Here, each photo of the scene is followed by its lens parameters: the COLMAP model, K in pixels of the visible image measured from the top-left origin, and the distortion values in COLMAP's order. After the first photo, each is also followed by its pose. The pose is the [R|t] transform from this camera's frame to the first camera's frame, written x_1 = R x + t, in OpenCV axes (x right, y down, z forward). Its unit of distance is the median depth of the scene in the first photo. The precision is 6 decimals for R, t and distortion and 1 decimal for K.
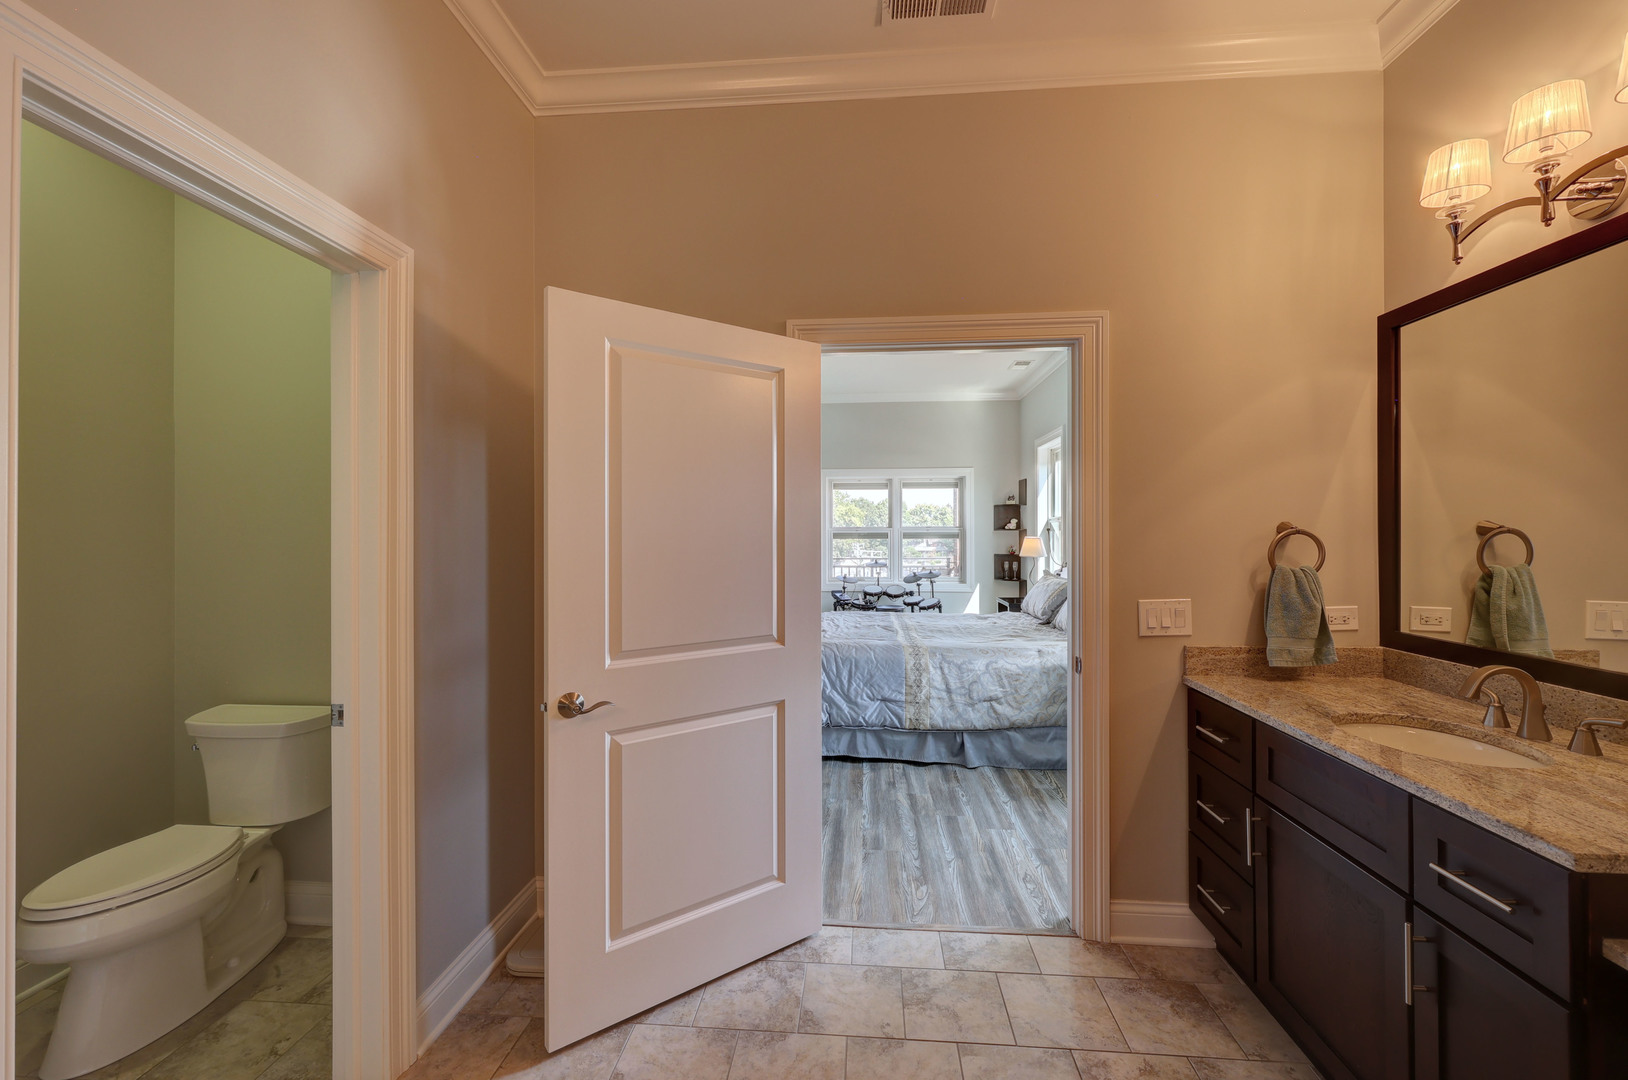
lens RADIAL K [[659.7, 0, 808.6], [0, 659.7, 541.9], [0, 0, 1]] dist [0.003460, 0.000007]
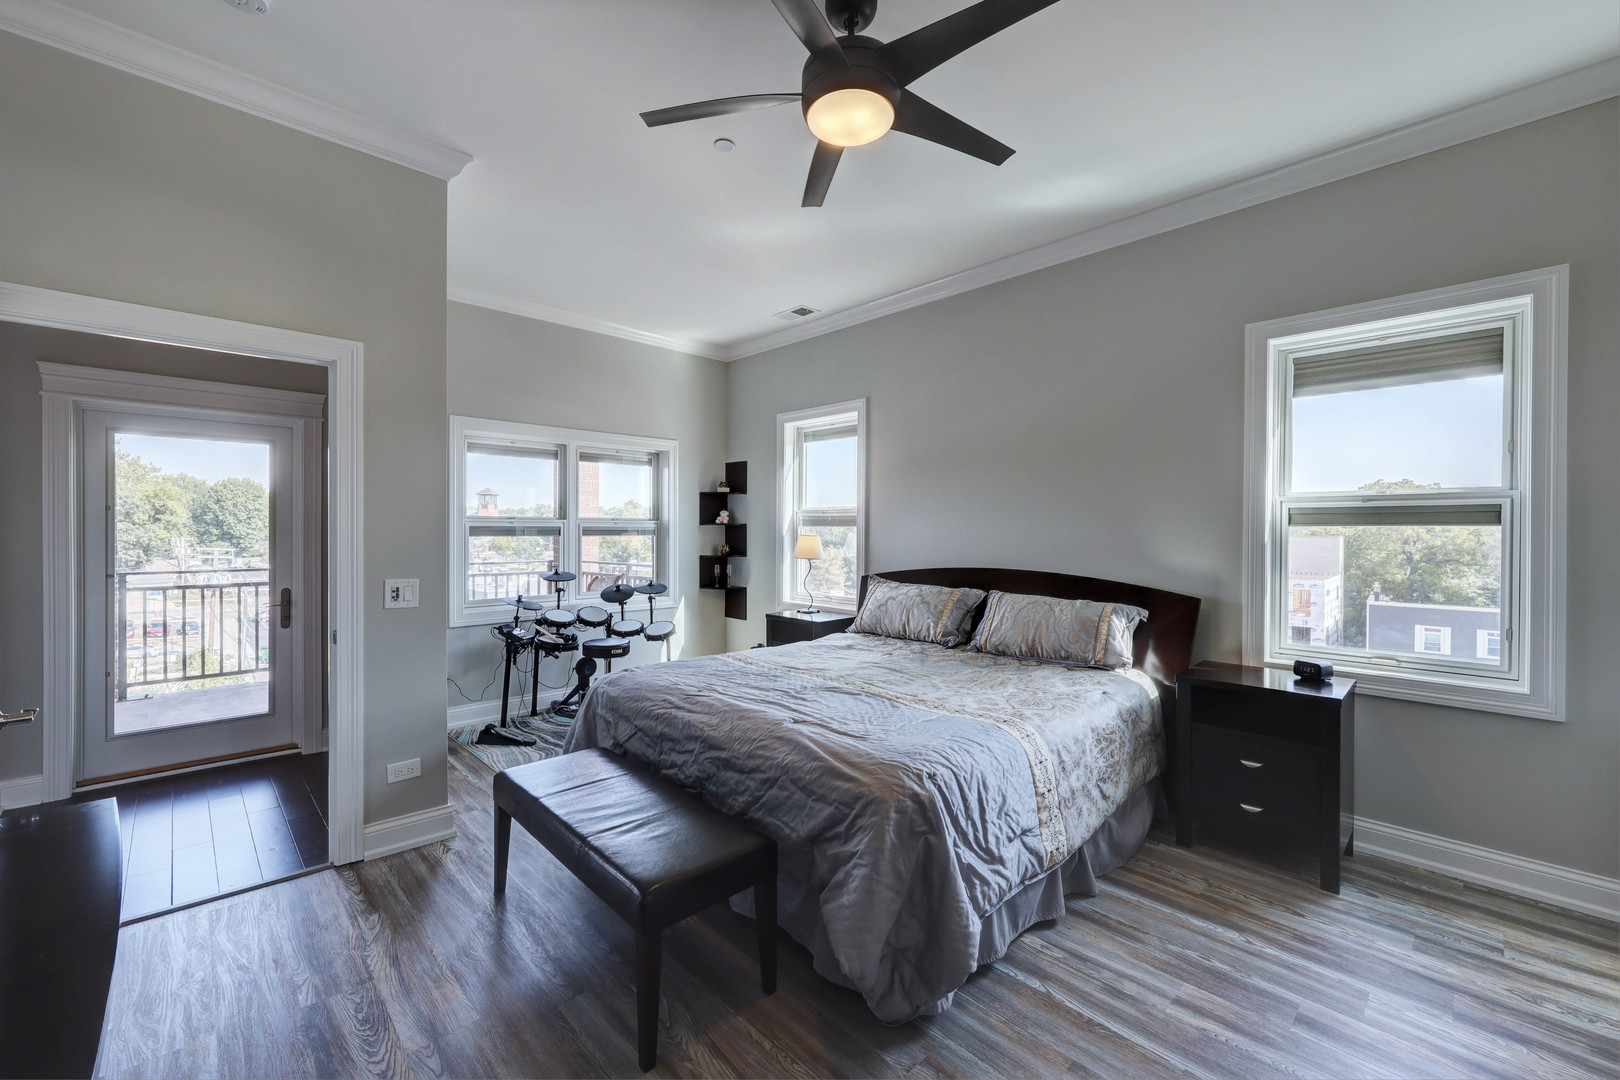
lens RADIAL K [[656.4, 0, 811.2], [0, 656.4, 536.5], [0, 0, 1]] dist [0.003460, 0.000007]
pose [[0.656811, -0.002104, 0.754052, -0.216661], [0.000946, 0.999998, 0.001966, -0.005262], [-0.754055, -0.000578, 0.656812, 0.402952]]
